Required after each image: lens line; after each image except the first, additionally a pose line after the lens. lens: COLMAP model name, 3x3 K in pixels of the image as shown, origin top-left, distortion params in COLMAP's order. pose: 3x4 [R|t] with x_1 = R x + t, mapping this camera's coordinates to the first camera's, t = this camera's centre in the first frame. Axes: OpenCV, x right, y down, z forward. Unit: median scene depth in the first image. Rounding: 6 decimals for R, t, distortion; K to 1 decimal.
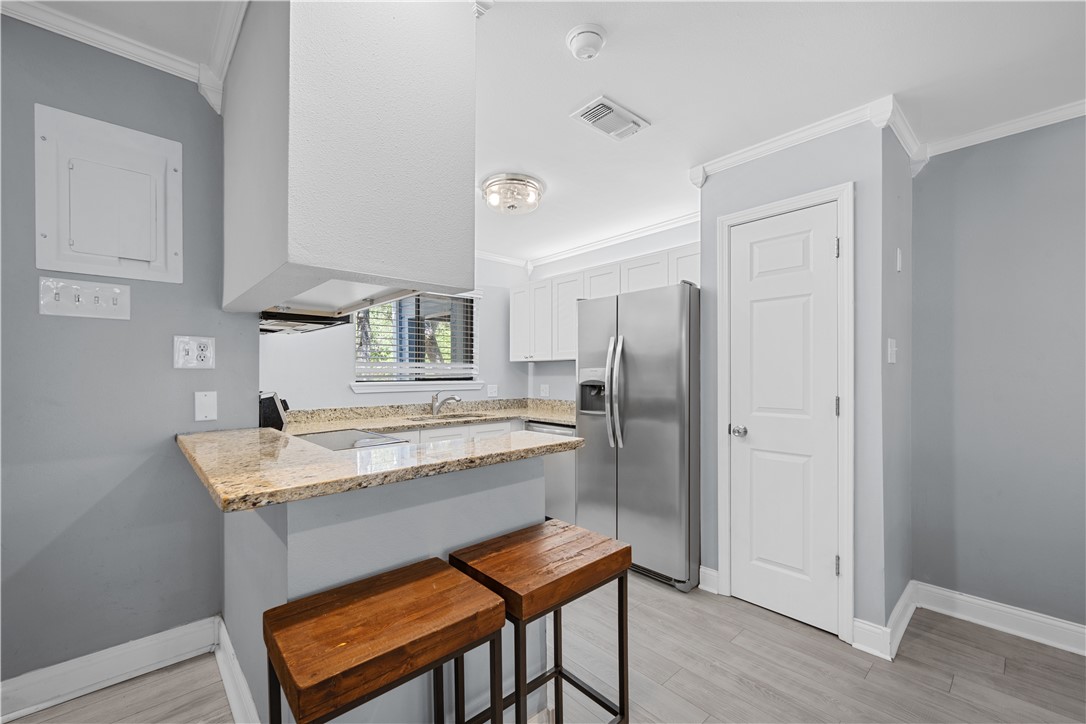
lens RADIAL K [[448.3, 0, 542.3], [0, 448.3, 373.4], [0, 0, 1]] dist [-0.000980, -0.000066]
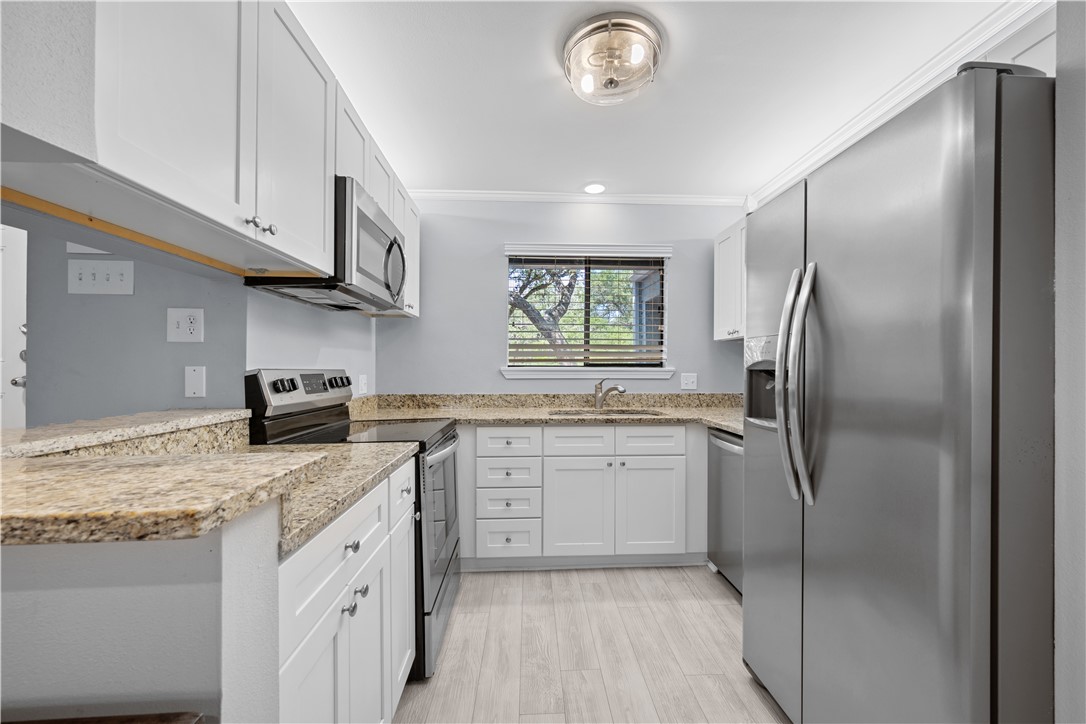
lens RADIAL K [[431.4, 0, 545.3], [0, 431.4, 366.6], [0, 0, 1]] dist [0.000203, 0.000138]
pose [[0.773471, 0.003353, -0.633823, 0.248996], [-0.002968, 0.999994, 0.001668, 0.023574], [0.633825, 0.000592, 0.773476, 0.486587]]
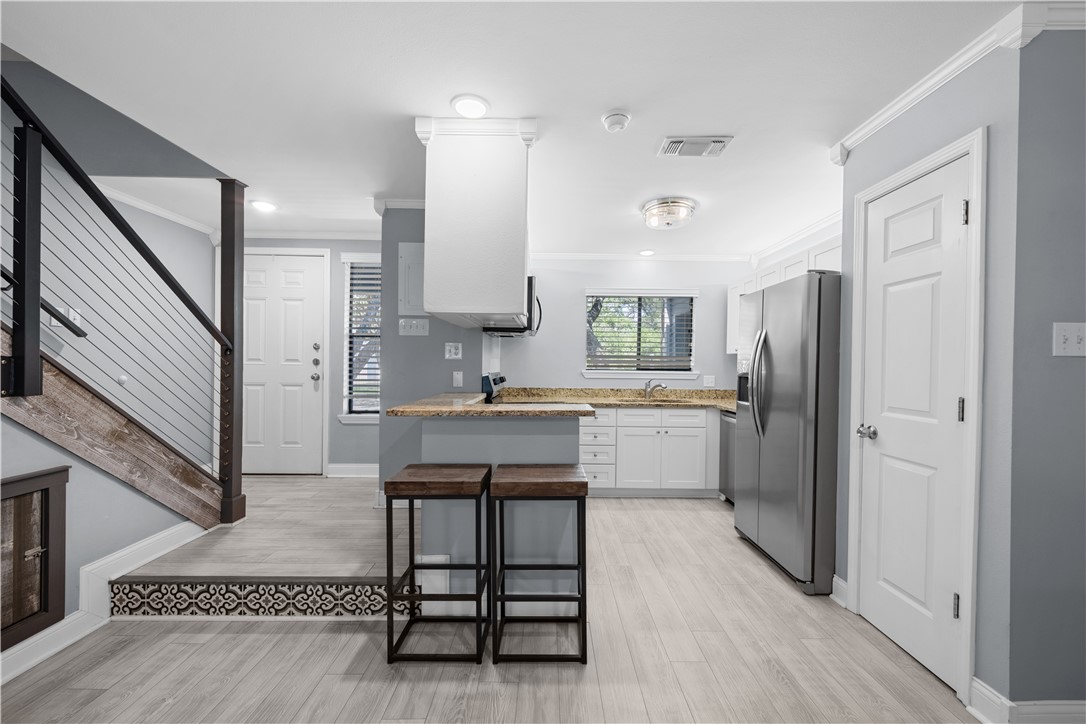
lens RADIAL K [[429.1, 0, 542.7], [0, 429.1, 365.1], [0, 0, 1]] dist [0.000556, 0.000006]
pose [[0.737355, 0.013735, -0.675366, 0.469661], [-0.013356, 0.999894, 0.005753, -0.000951], [0.675374, 0.004778, 0.737460, -0.060595]]
